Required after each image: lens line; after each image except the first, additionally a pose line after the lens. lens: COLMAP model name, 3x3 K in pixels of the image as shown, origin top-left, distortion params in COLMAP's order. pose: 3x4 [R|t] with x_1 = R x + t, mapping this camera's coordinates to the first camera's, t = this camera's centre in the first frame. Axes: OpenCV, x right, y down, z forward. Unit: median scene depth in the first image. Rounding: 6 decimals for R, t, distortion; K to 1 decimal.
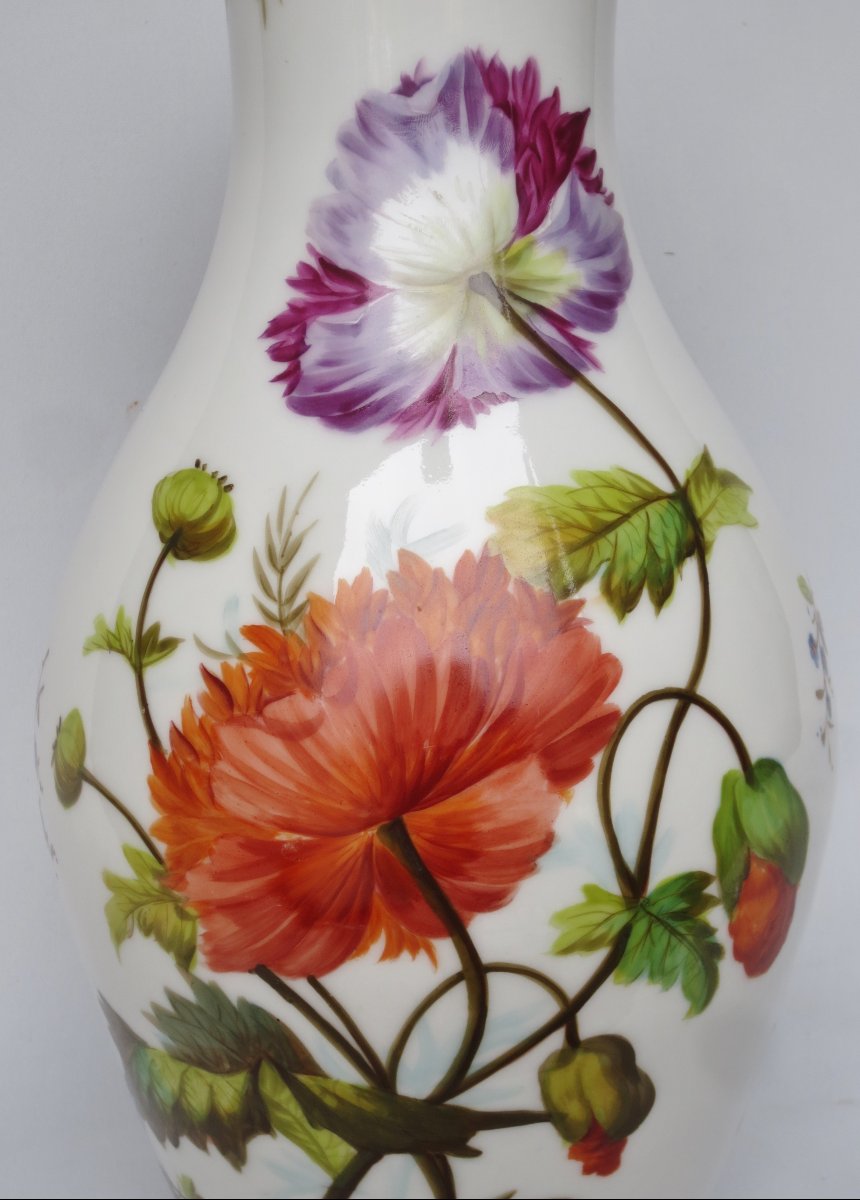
lens RADIAL K [[1316.8, 0, 430.0], [0, 1316.8, 600.0], [0, 0, 1]] dist [-0.062965, -0.003389]
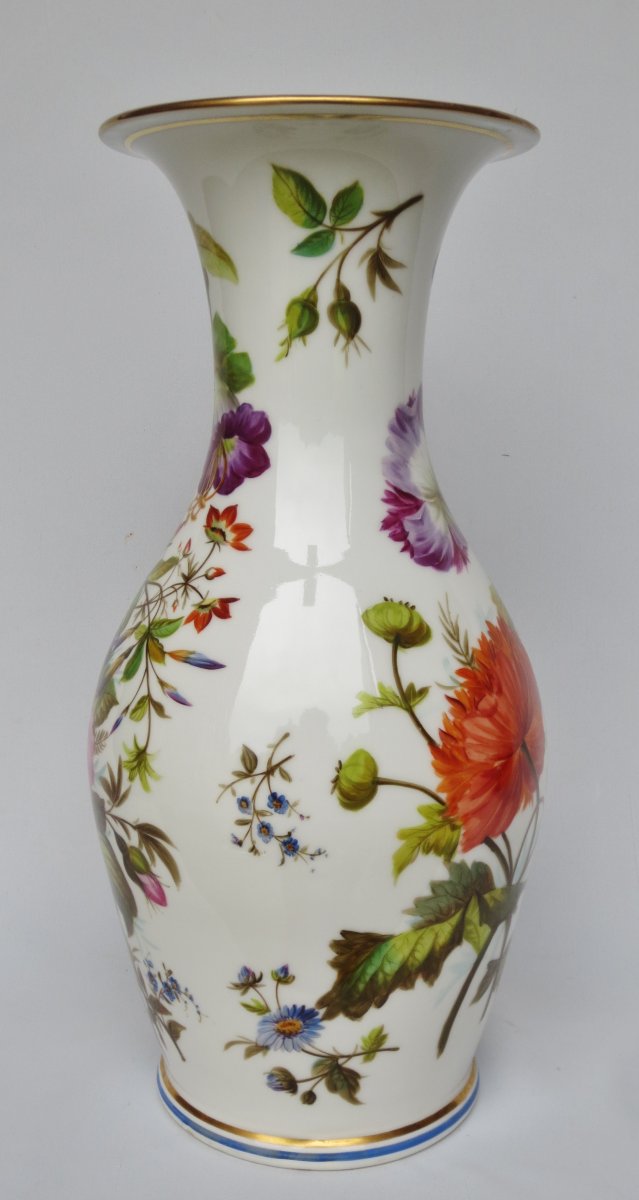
lens RADIAL K [[1354.4, 0, 319.5], [0, 1354.4, 600.0], [0, 0, 1]] dist [-0.010709, -0.007988]
pose [[0.466818, -0.134945, 0.873997, -1.964846], [0.219498, 0.975044, 0.033309, -0.193475], [-0.856680, 0.176291, 0.484789, 0.150896]]
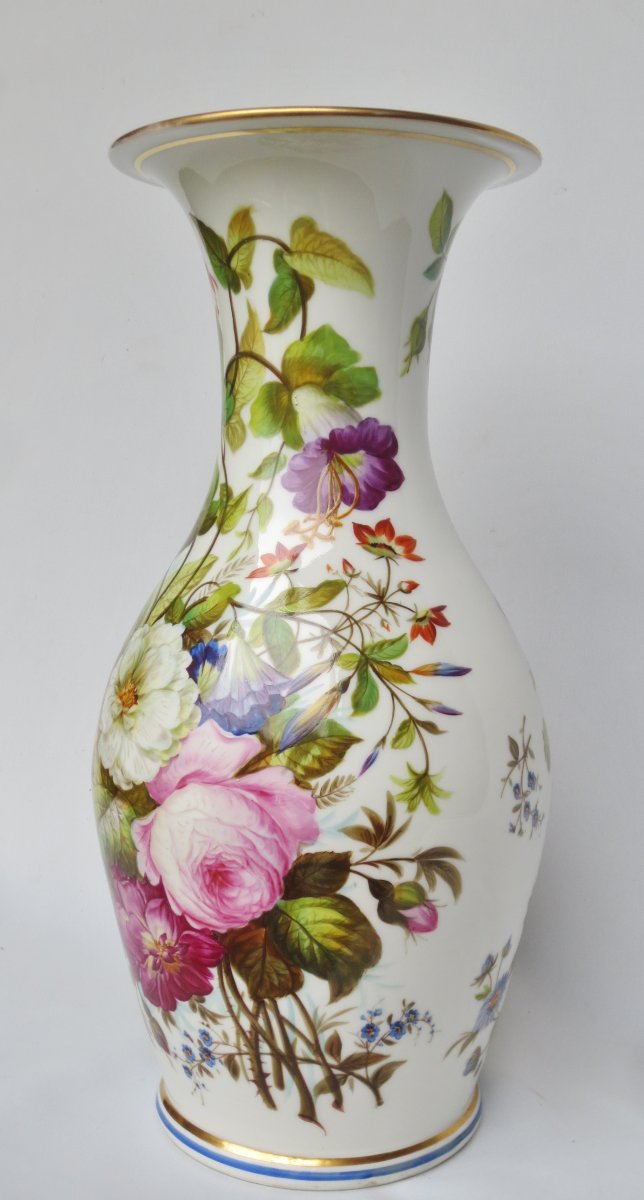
lens RADIAL K [[1353.5, 0, 322.0], [0, 1353.5, 600.0], [0, 0, 1]] dist [-0.005477, -0.007085]
pose [[-0.615550, -0.086842, 0.783298, -1.764806], [0.207842, 0.940835, 0.267639, -0.748955], [-0.760197, 0.327548, -0.561082, 2.504258]]
